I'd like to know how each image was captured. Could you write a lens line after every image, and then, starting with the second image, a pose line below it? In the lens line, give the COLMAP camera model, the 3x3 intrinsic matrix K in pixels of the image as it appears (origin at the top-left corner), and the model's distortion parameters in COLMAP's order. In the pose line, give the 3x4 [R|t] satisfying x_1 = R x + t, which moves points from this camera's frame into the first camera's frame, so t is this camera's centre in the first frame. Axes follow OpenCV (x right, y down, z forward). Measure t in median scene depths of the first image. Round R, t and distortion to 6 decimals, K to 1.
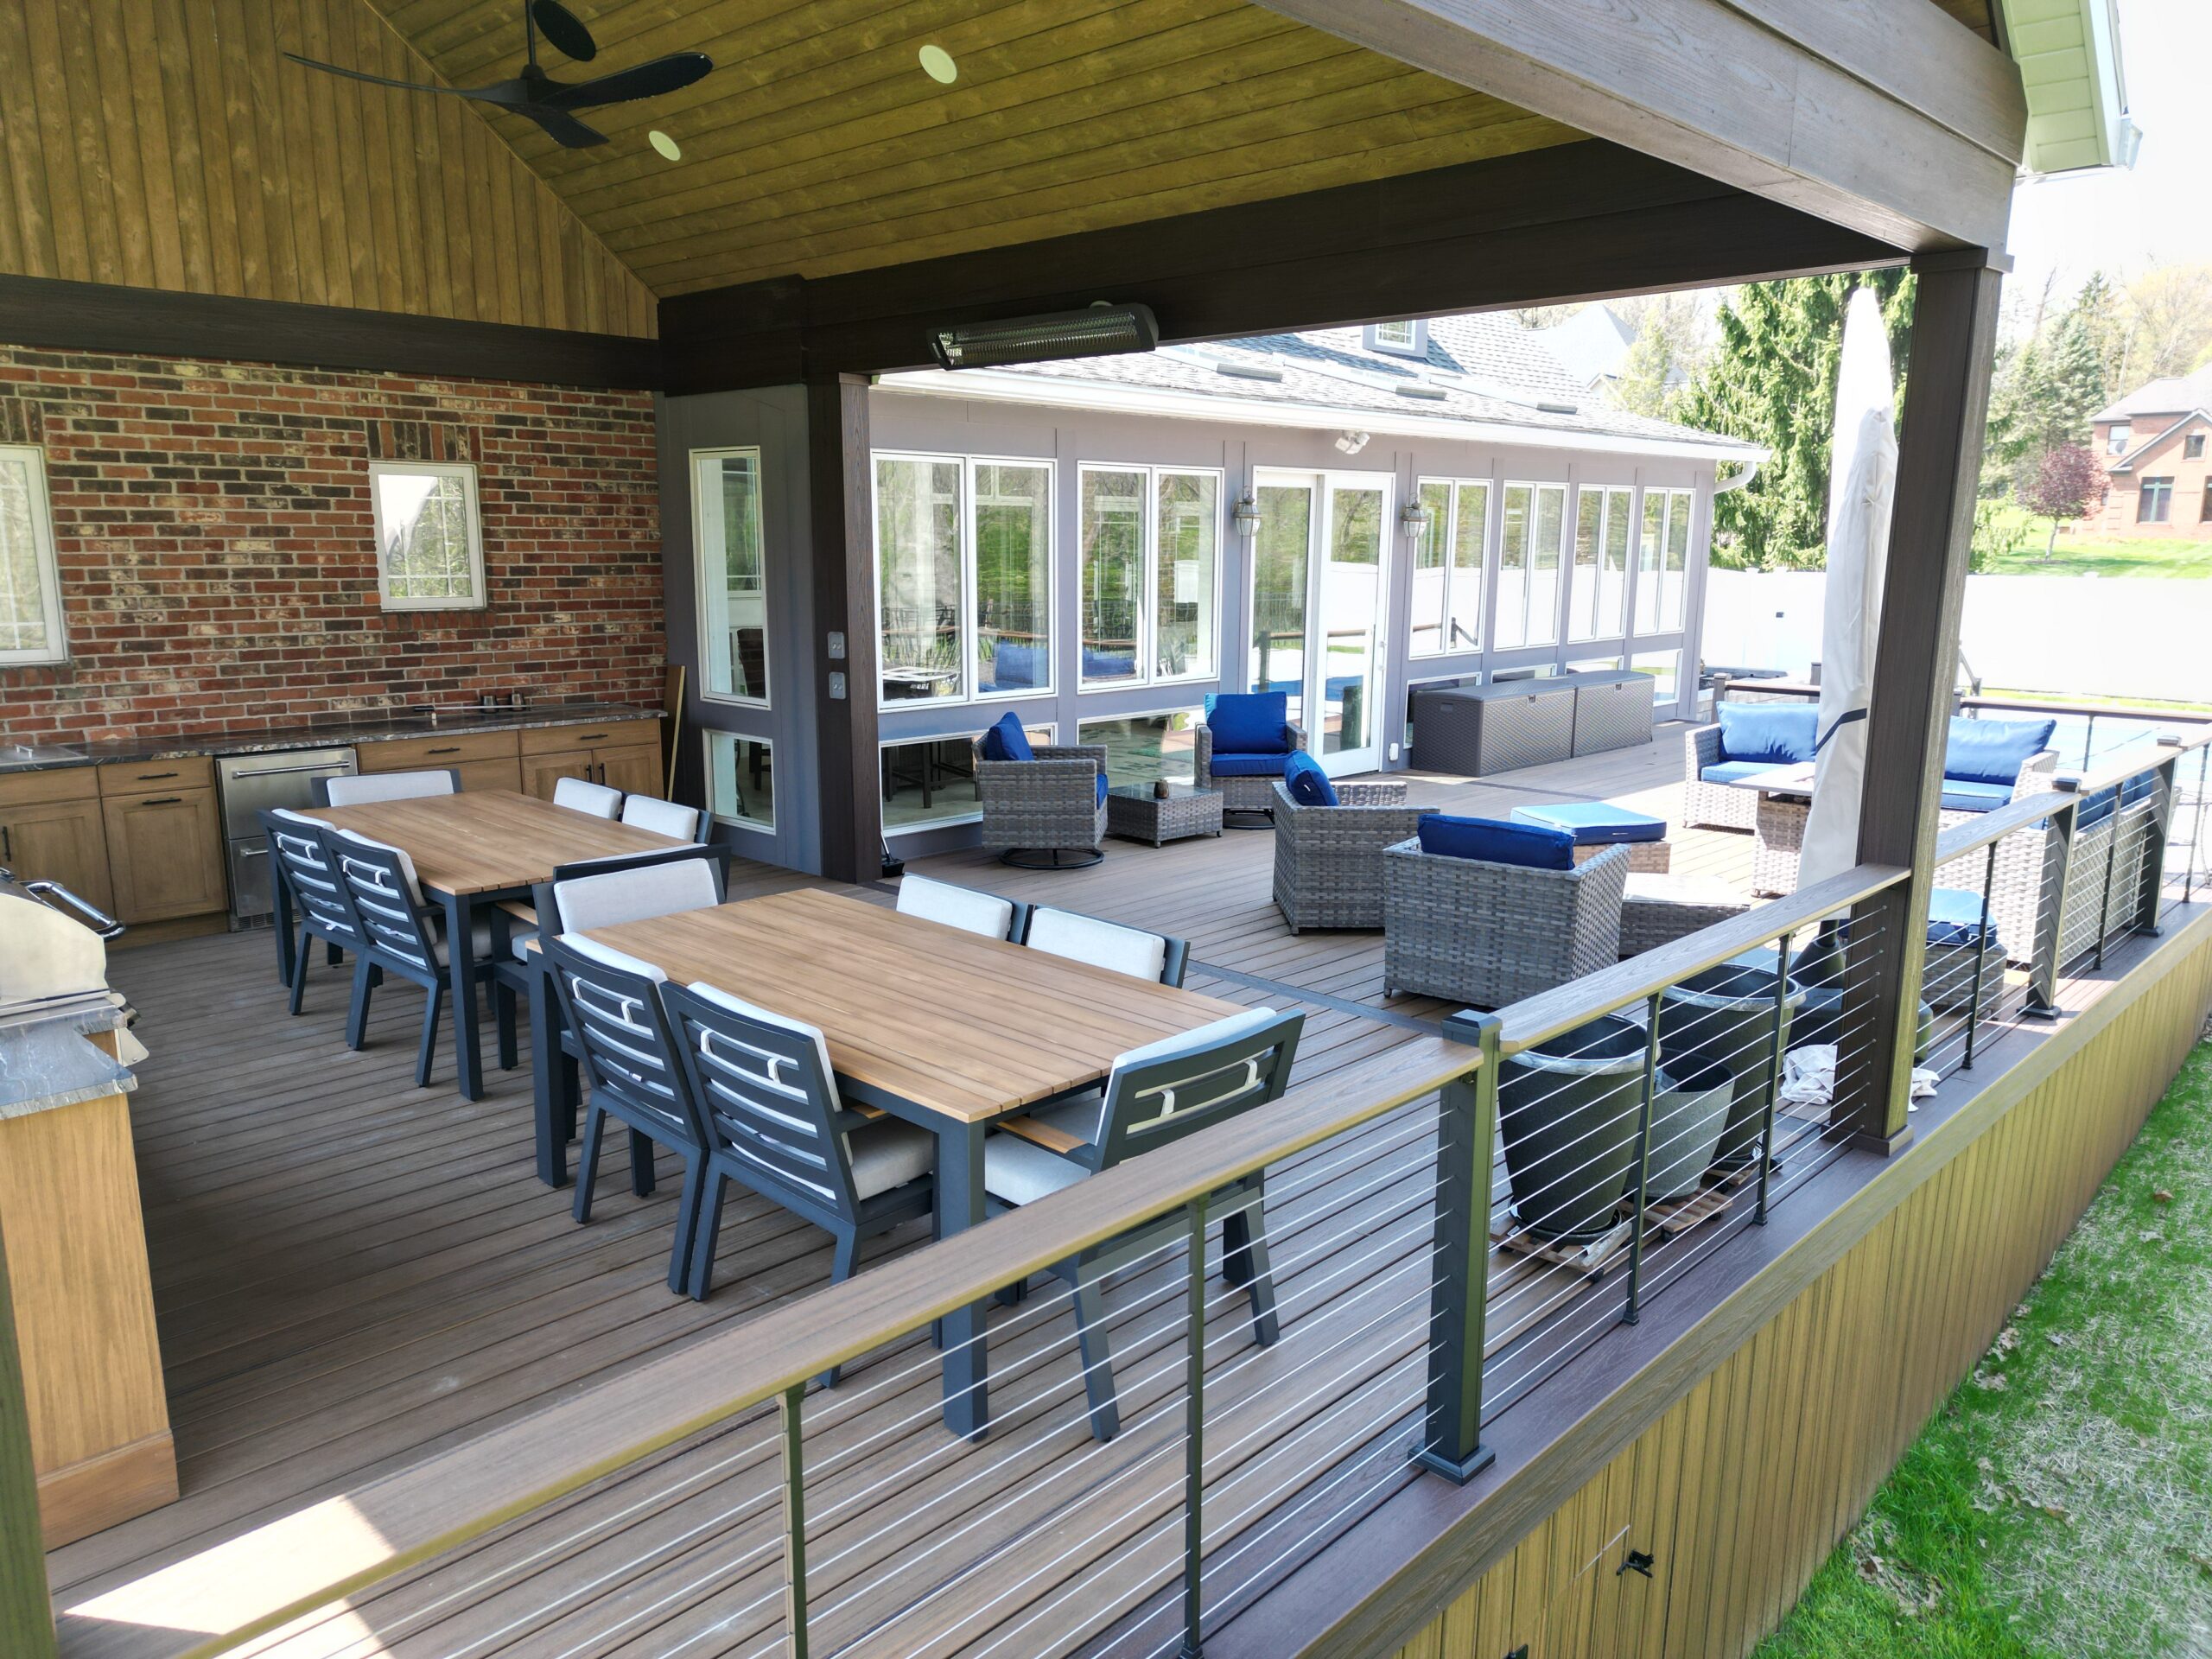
lens RADIAL K [[1547.6, 0, 1103.8], [0, 1547.6, 840.0], [0, 0, 1]] dist [0.060777, -0.052213]
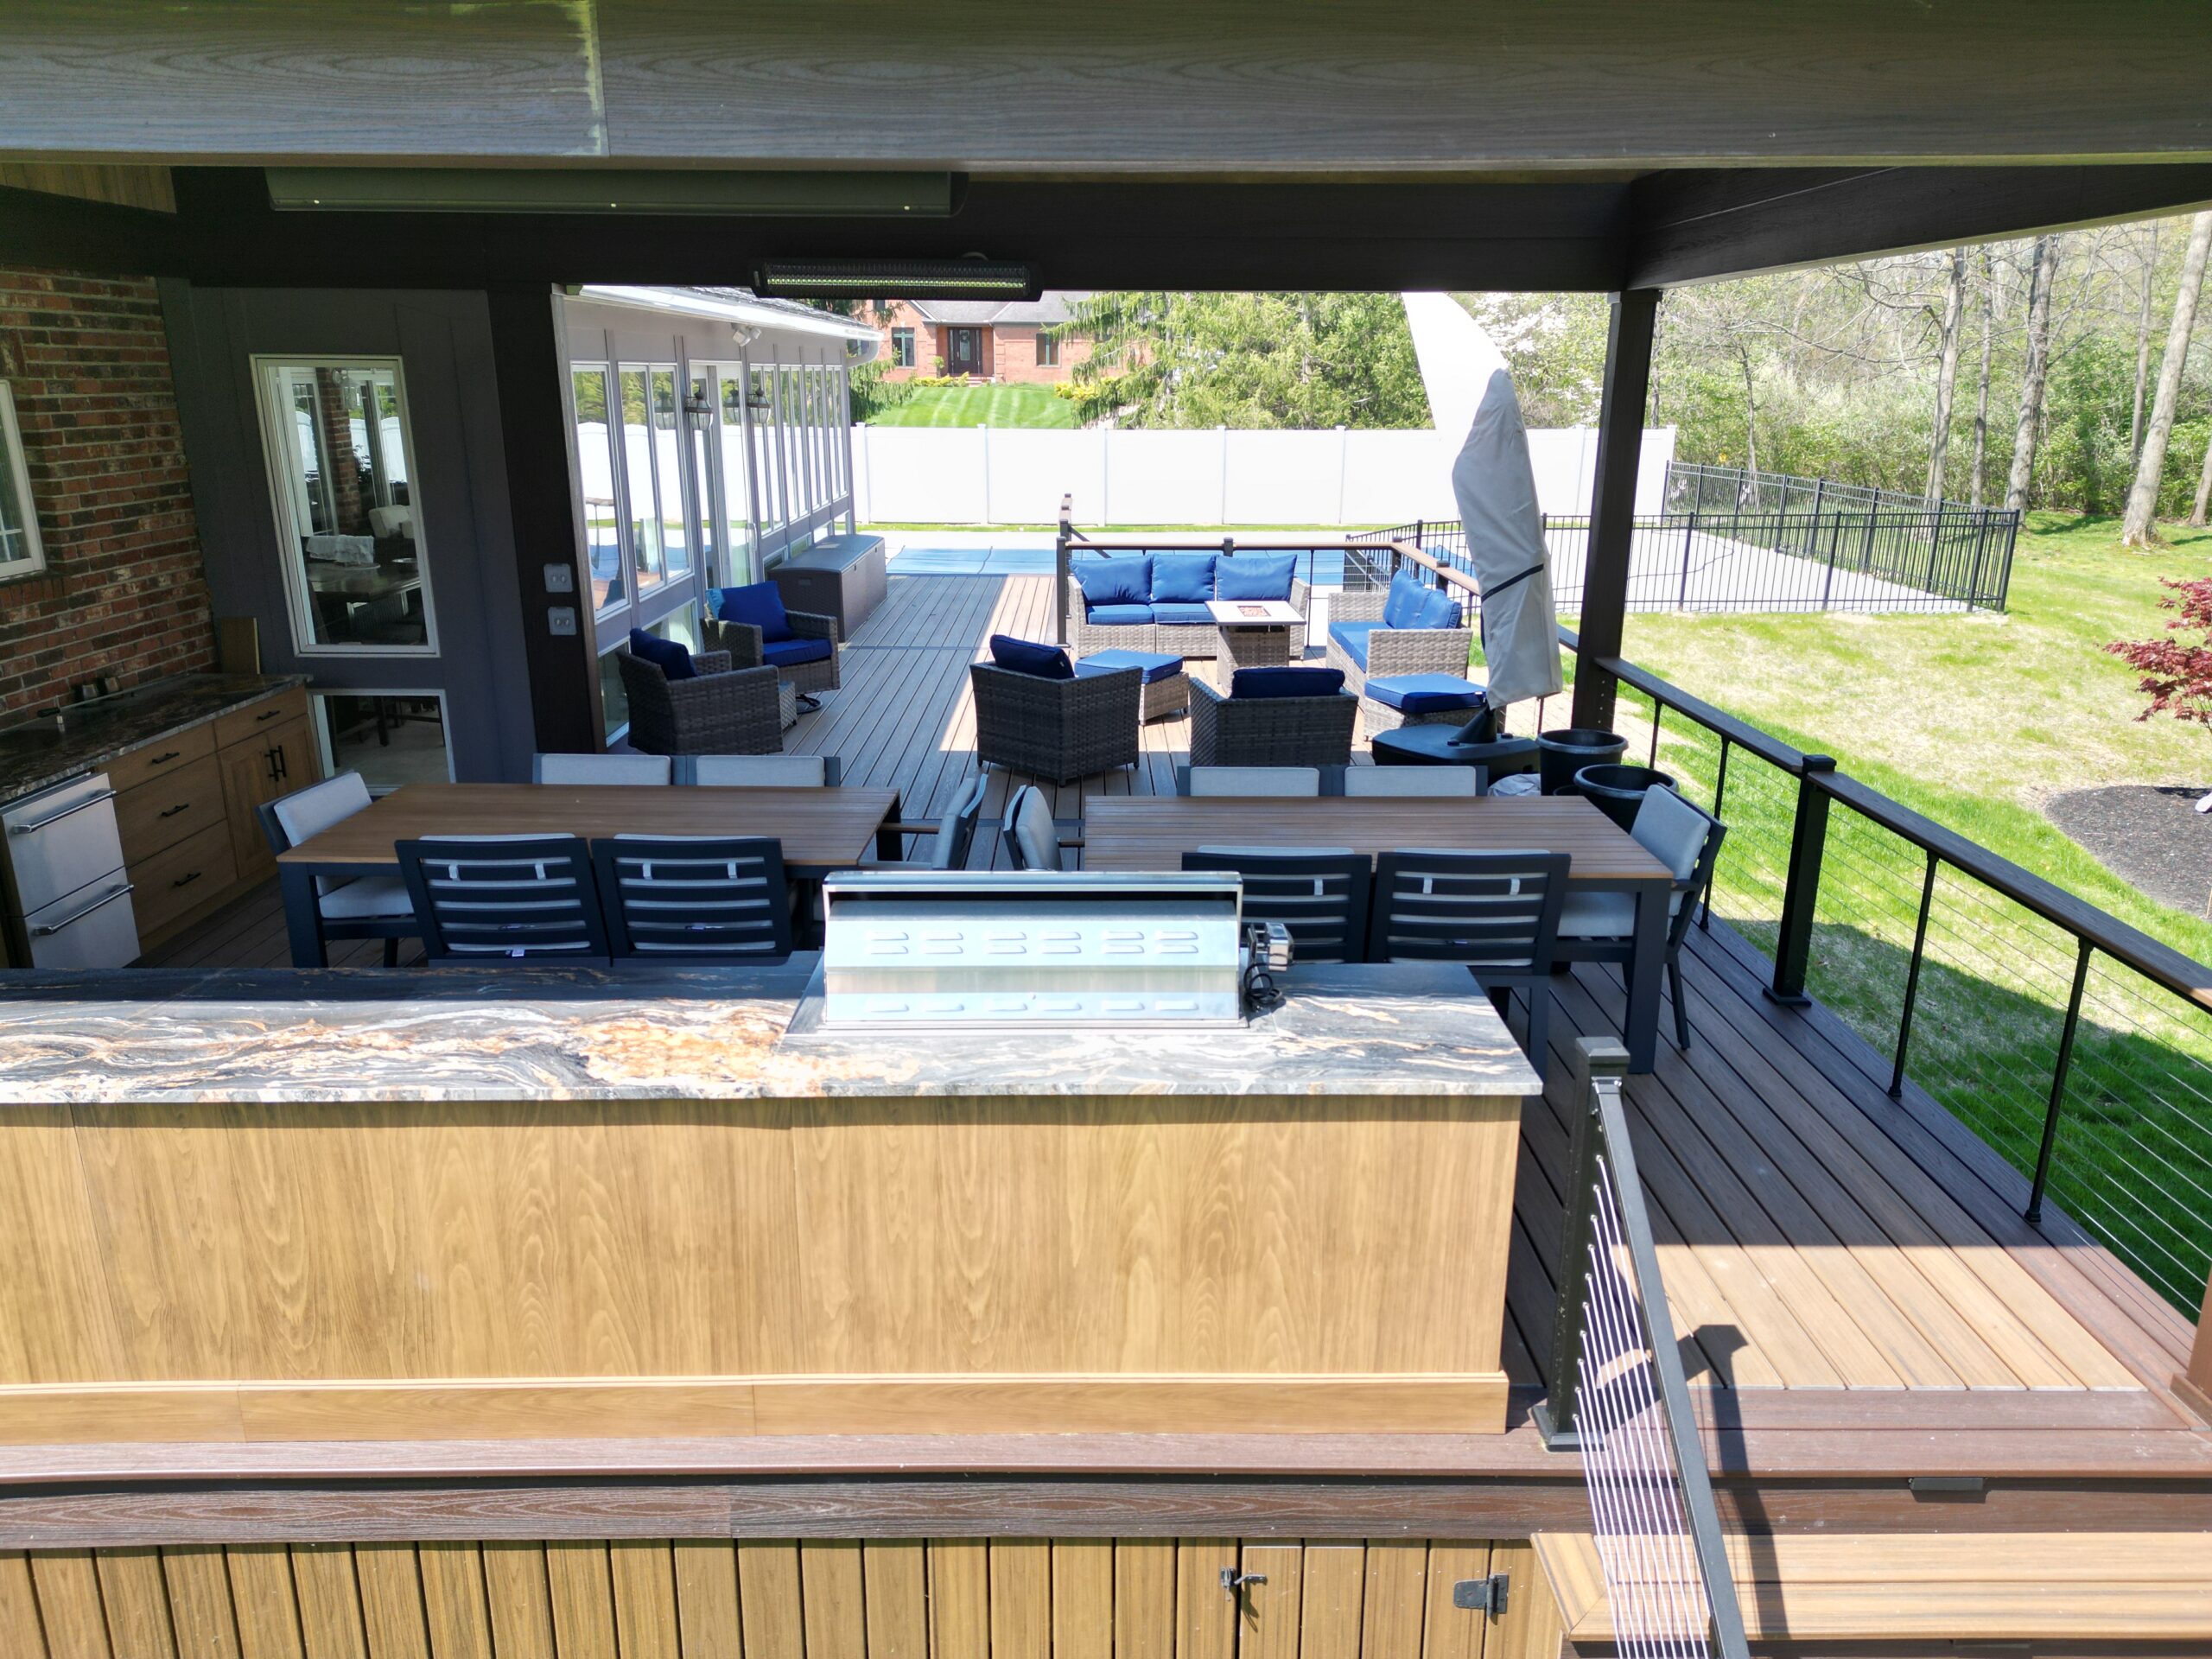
lens RADIAL K [[1547.6, 0, 1103.8], [0, 1547.6, 840.0], [0, 0, 1]] dist [0.060777, -0.052213]
pose [[0.709209, -0.205779, 0.674298, -0.625213], [0.136269, 0.978429, 0.155267, -0.074755], [-0.691703, -0.018231, 0.721951, 0.092683]]
